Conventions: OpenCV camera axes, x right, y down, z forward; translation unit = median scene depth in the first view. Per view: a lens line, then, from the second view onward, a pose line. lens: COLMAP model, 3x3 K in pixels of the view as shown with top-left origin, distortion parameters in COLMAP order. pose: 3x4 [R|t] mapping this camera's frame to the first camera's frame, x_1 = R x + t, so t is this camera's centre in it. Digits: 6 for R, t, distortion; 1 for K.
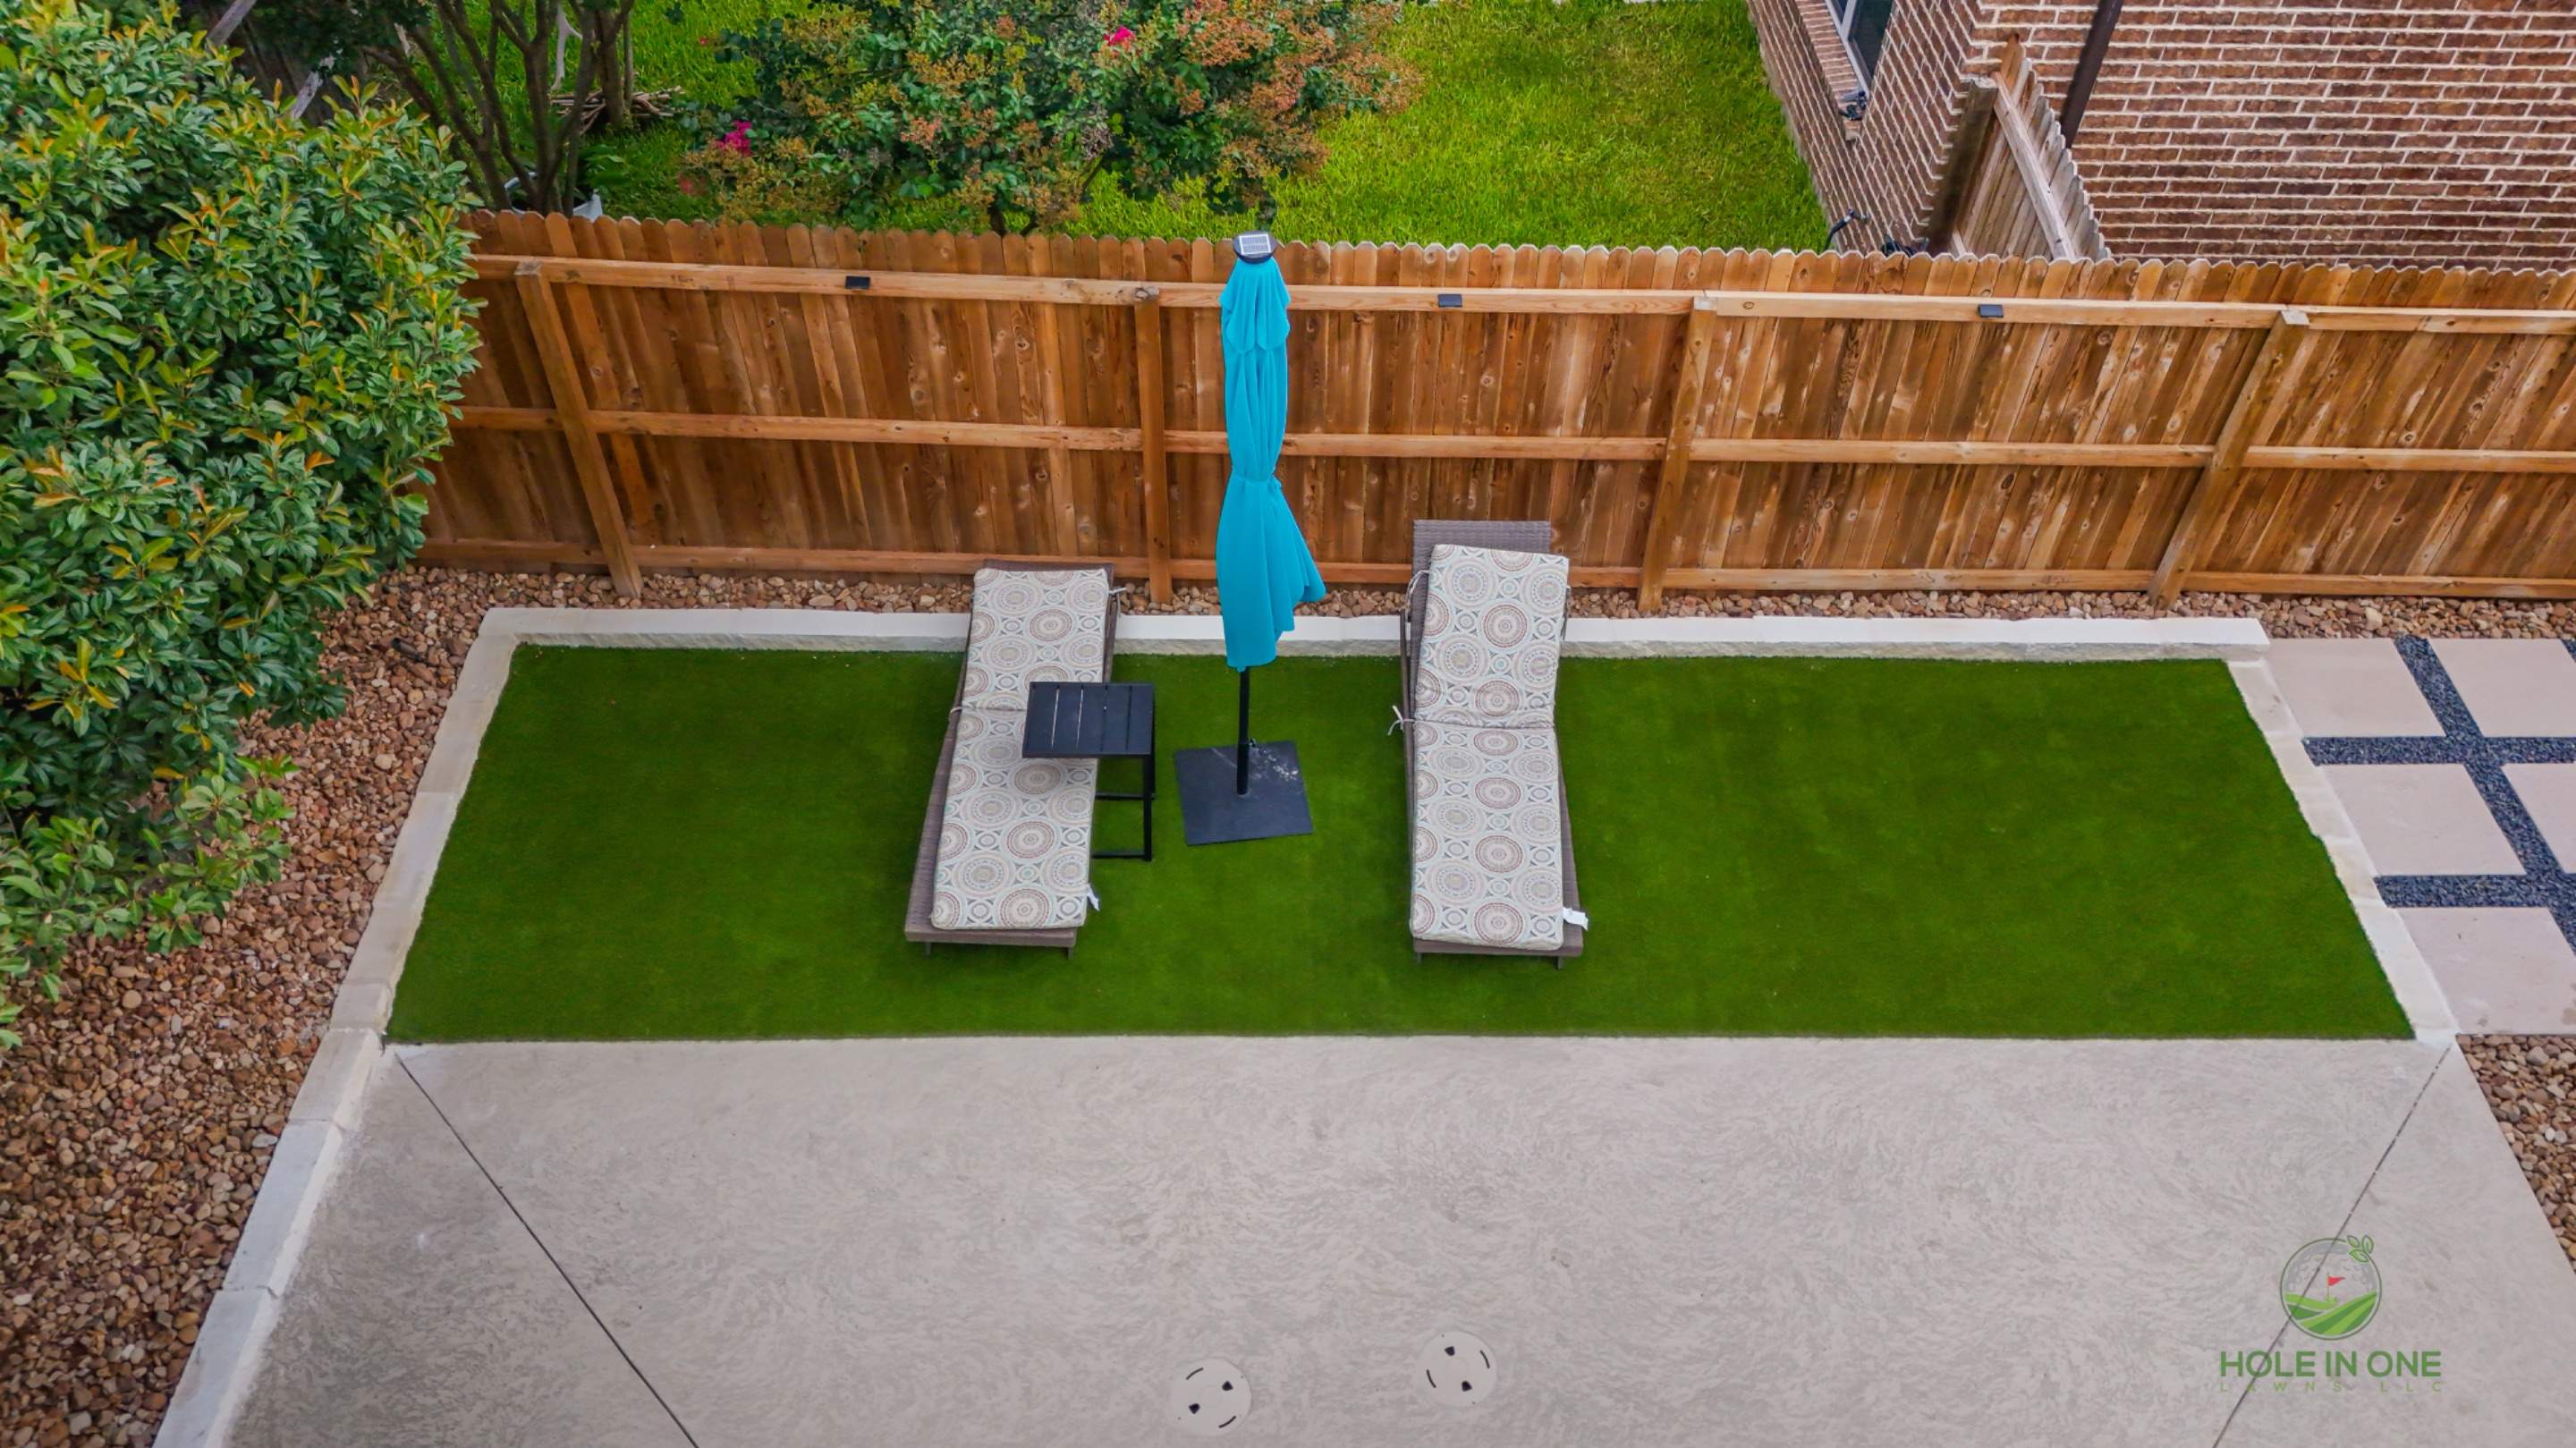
lens RADIAL K [[1958.1, 0, 1288.0], [0, 1958.1, 724.0], [0, 0, 1]] dist [0.071544, -0.073587]
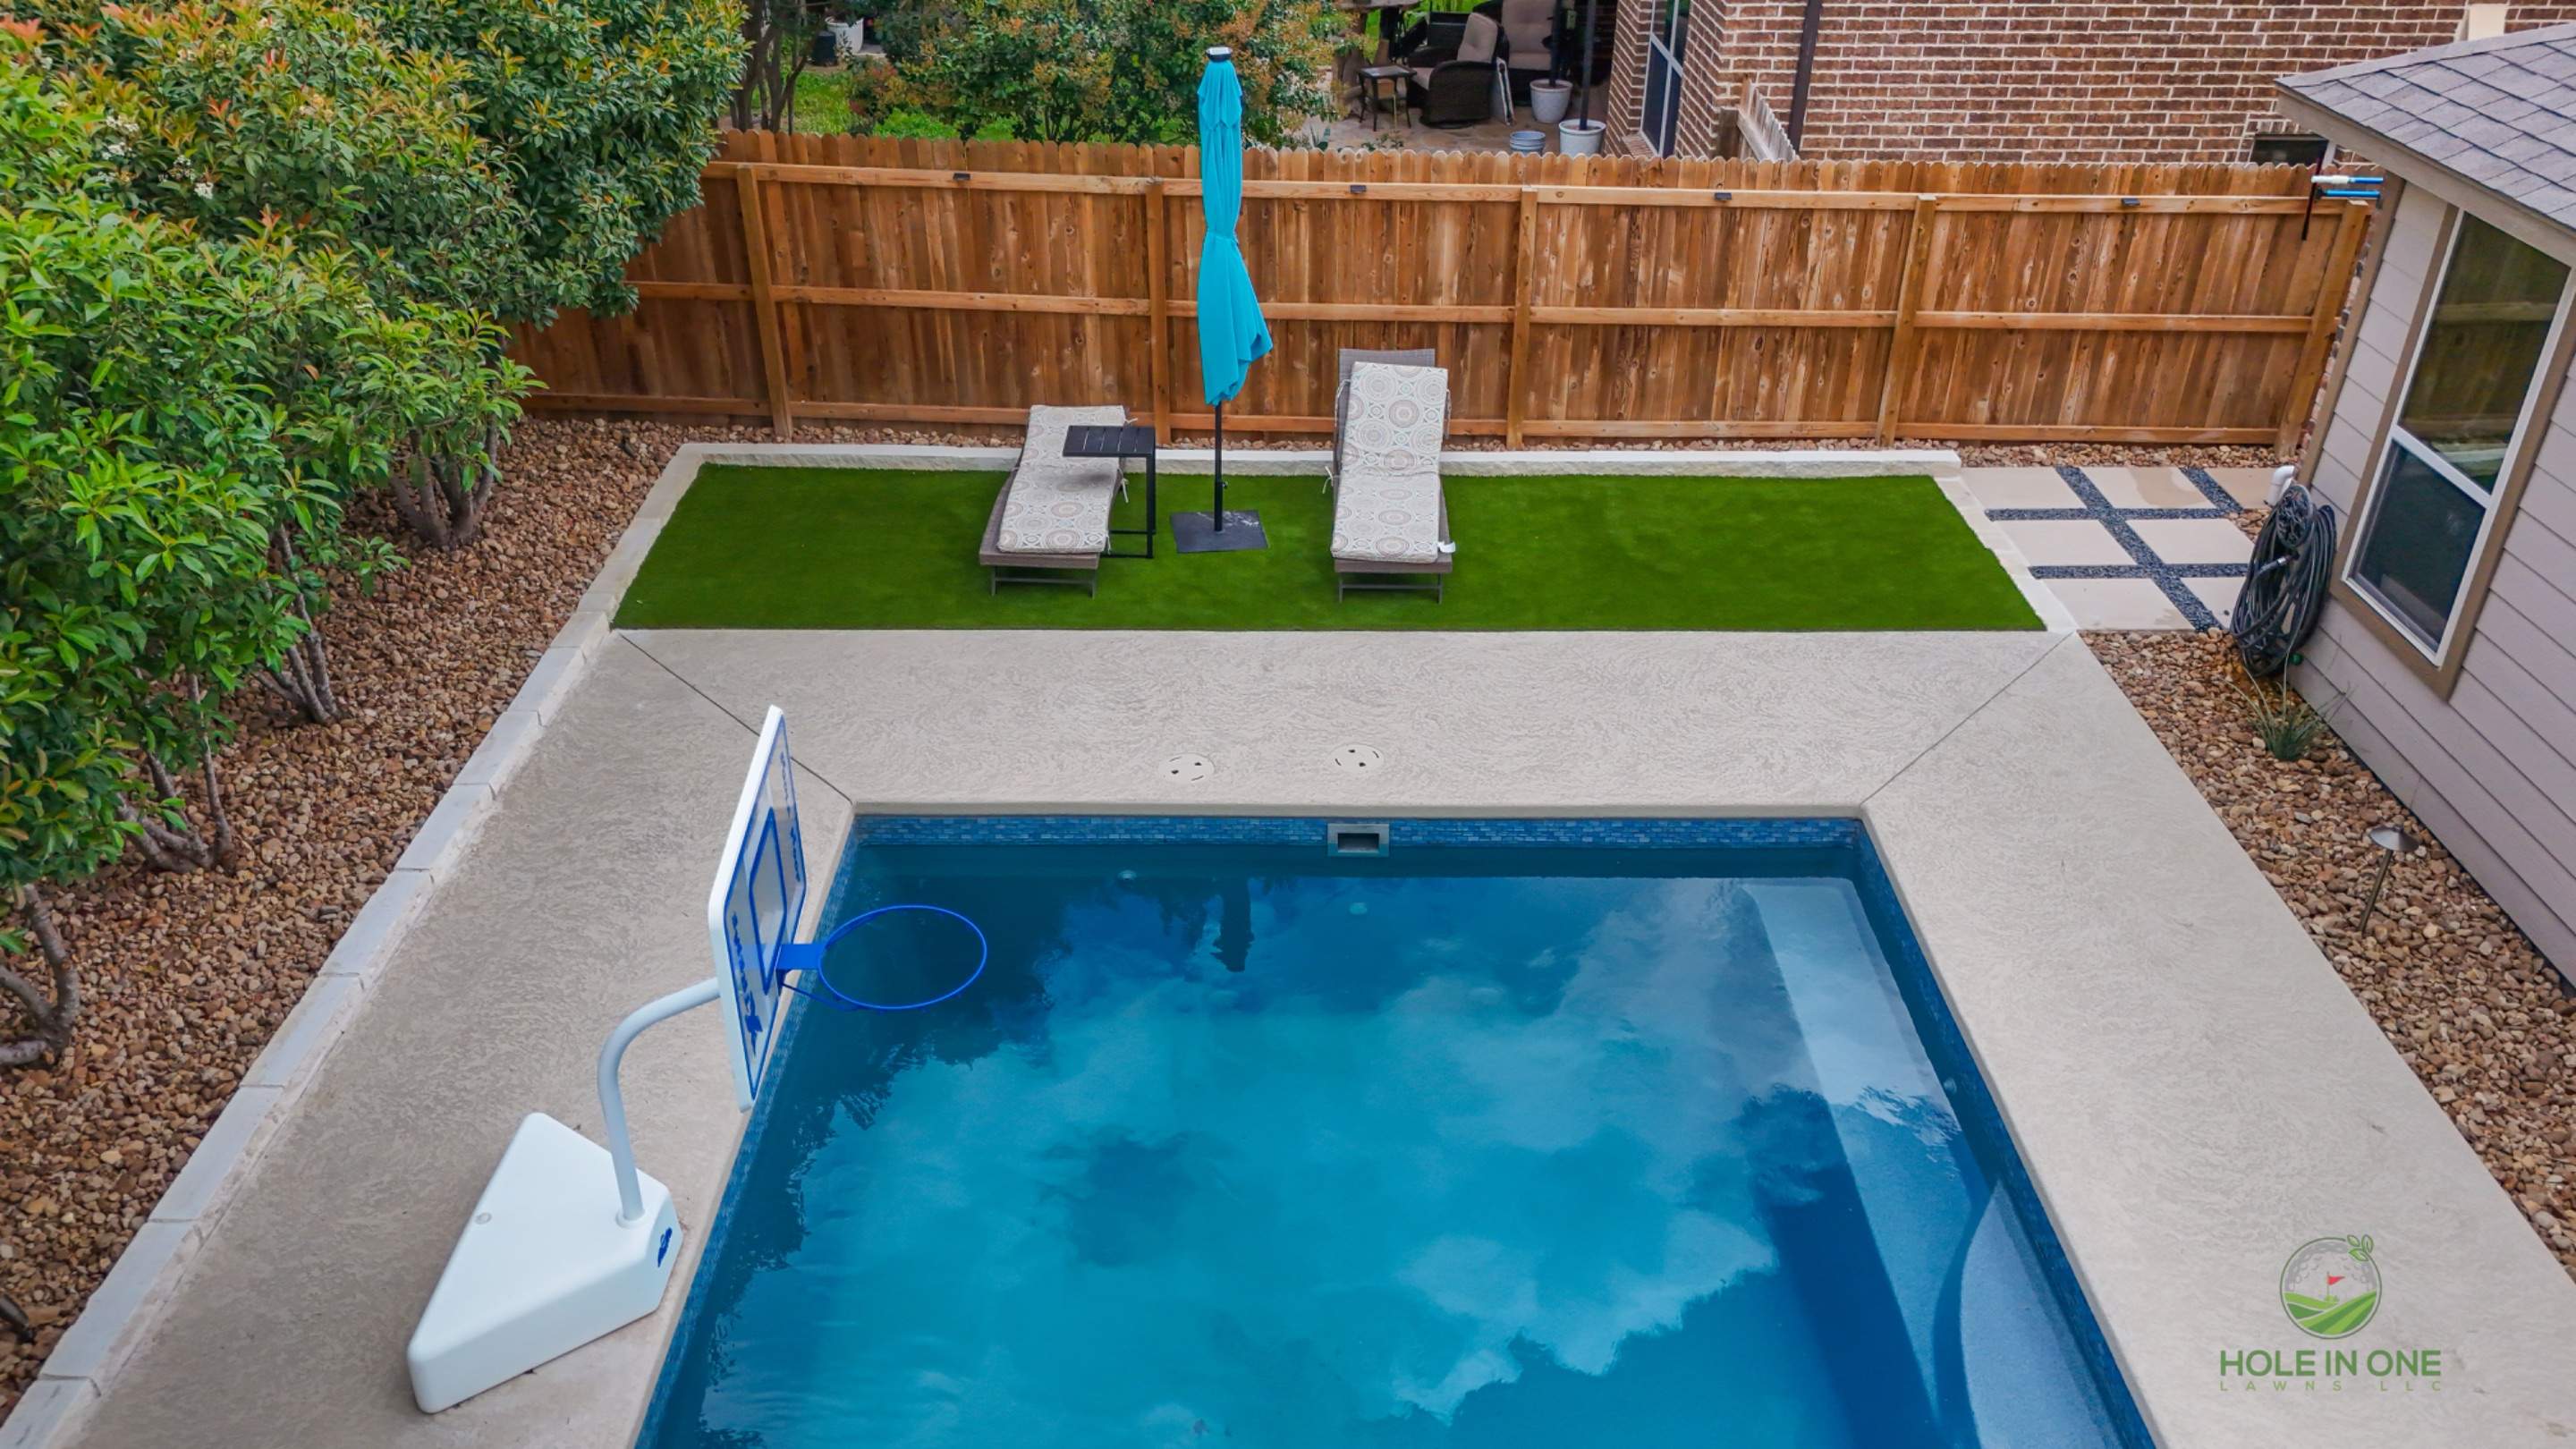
lens RADIAL K [[1958.1, 0, 1288.0], [0, 1958.1, 724.5], [0, 0, 1]] dist [0.071544, -0.073587]
pose [[0.999941, -0.006316, -0.008826, 0.037295], [0.003618, 0.960704, -0.277551, 0.548916], [0.010233, 0.277502, 0.960670, -0.297603]]
